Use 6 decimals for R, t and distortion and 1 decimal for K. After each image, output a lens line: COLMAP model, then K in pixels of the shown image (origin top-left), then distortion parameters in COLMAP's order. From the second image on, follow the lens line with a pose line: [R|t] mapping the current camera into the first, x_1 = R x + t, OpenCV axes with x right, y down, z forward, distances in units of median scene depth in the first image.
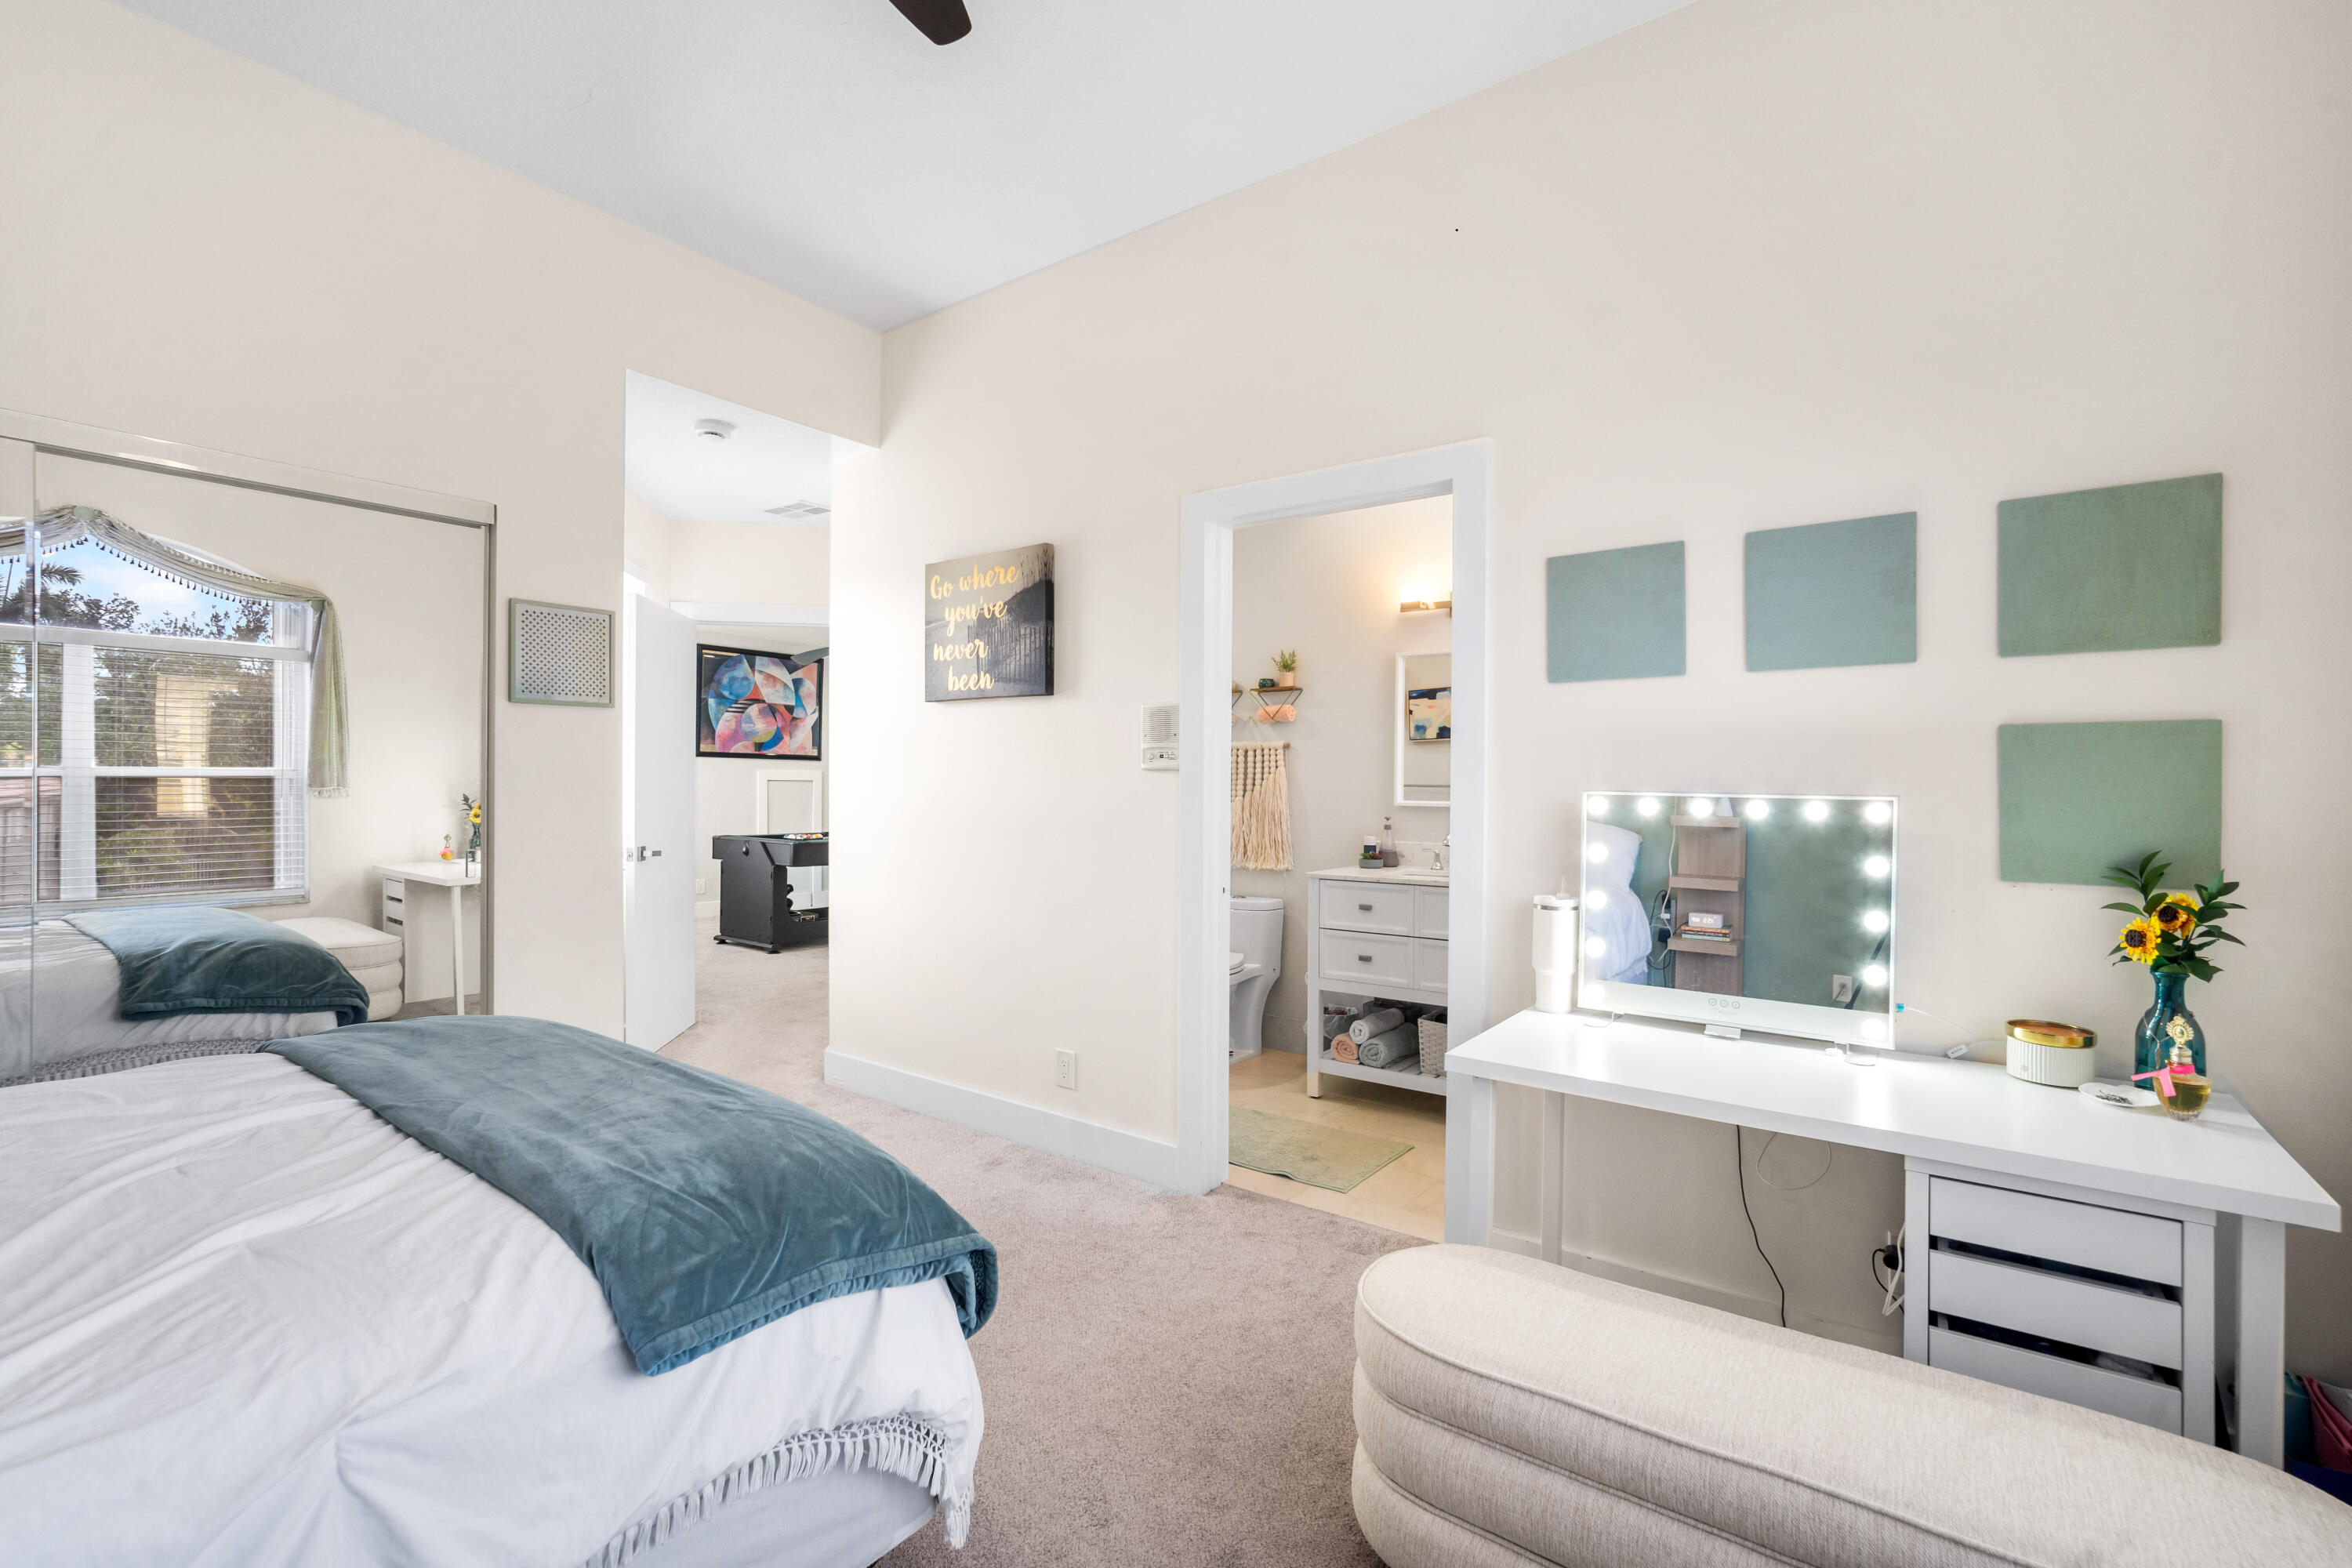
lens RADIAL K [[1008.3, 0, 1154.6], [0, 1008.3, 786.4], [0, 0, 1]] dist [-0.003979, 0.000739]
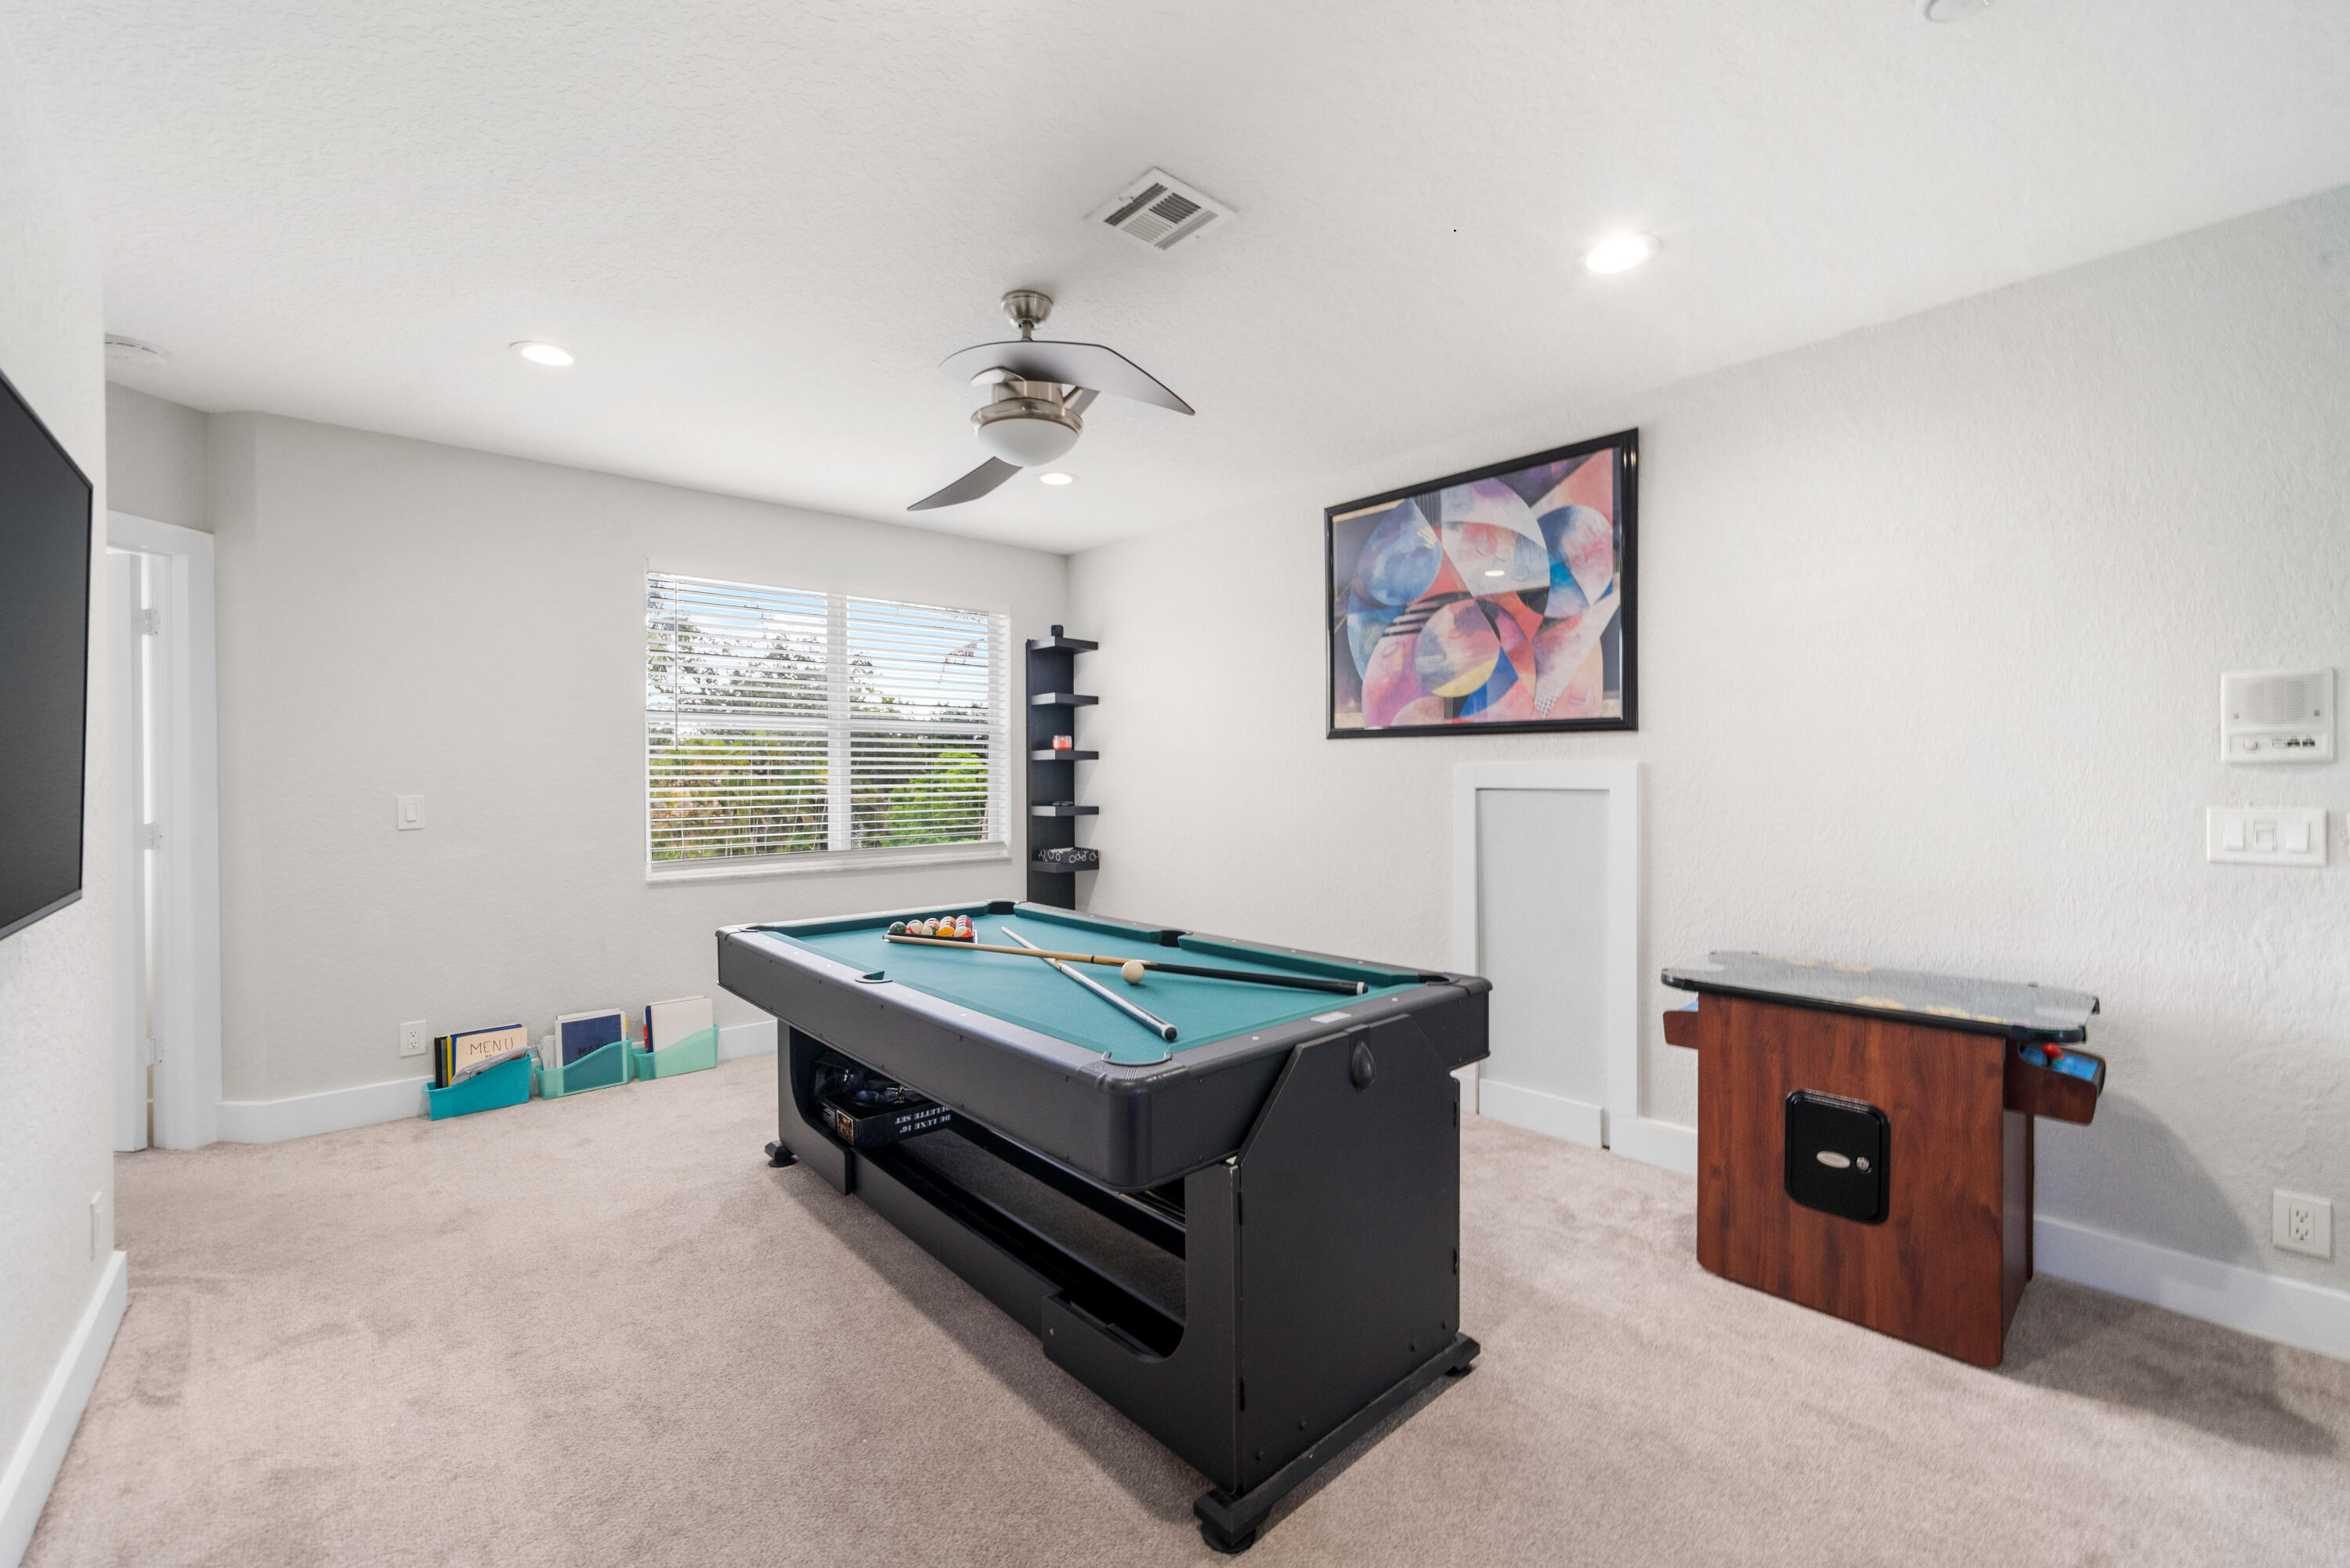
lens RADIAL K [[948.2, 0, 1167.6], [0, 948.2, 782.2], [0, 0, 1]] dist [-0.006122, 0.000070]
pose [[-0.182492, 0.001464, -0.983206, 0.010986], [-0.002627, 0.999995, 0.001976, -0.008893], [0.983204, 0.002943, -0.182487, 0.955867]]
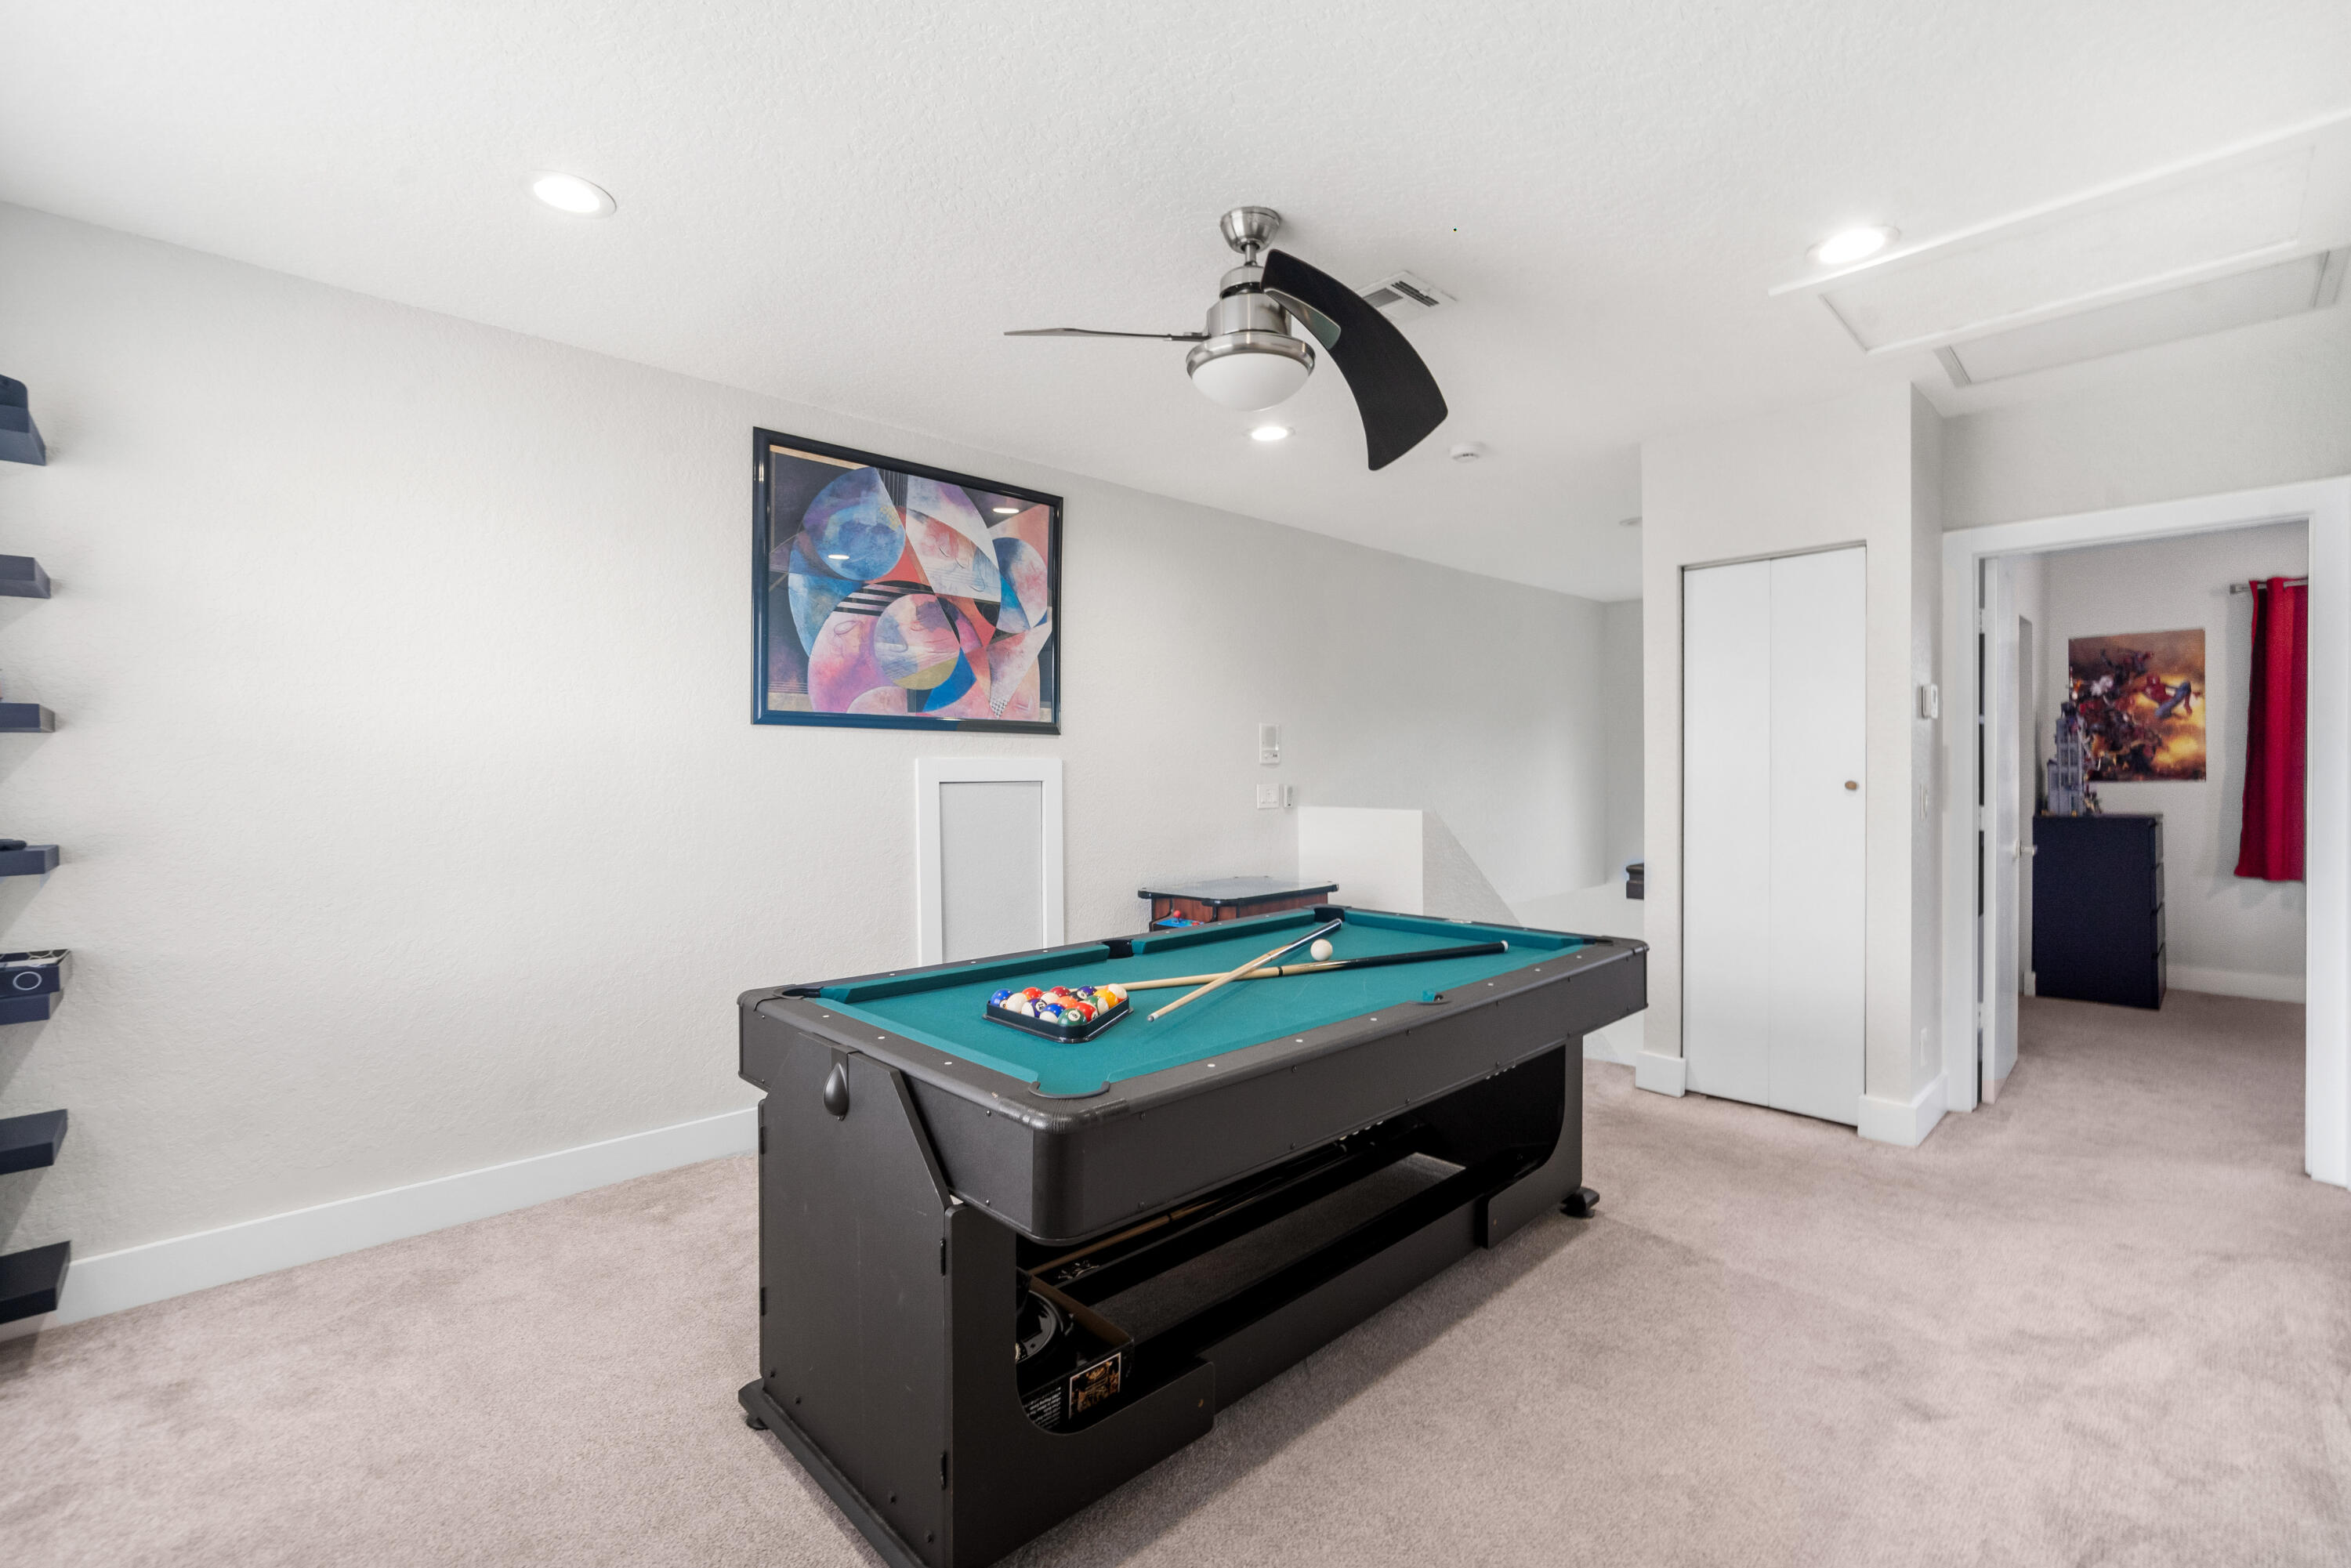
lens RADIAL K [[1007.8, 0, 1159.5], [0, 1007.8, 778.6], [0, 0, 1]] dist [-0.003979, 0.000739]
pose [[0.985690, -0.010940, -0.168214, -0.228877], [0.011707, 0.999925, 0.003568, -0.008078], [0.168163, -0.005486, 0.985744, 0.616231]]
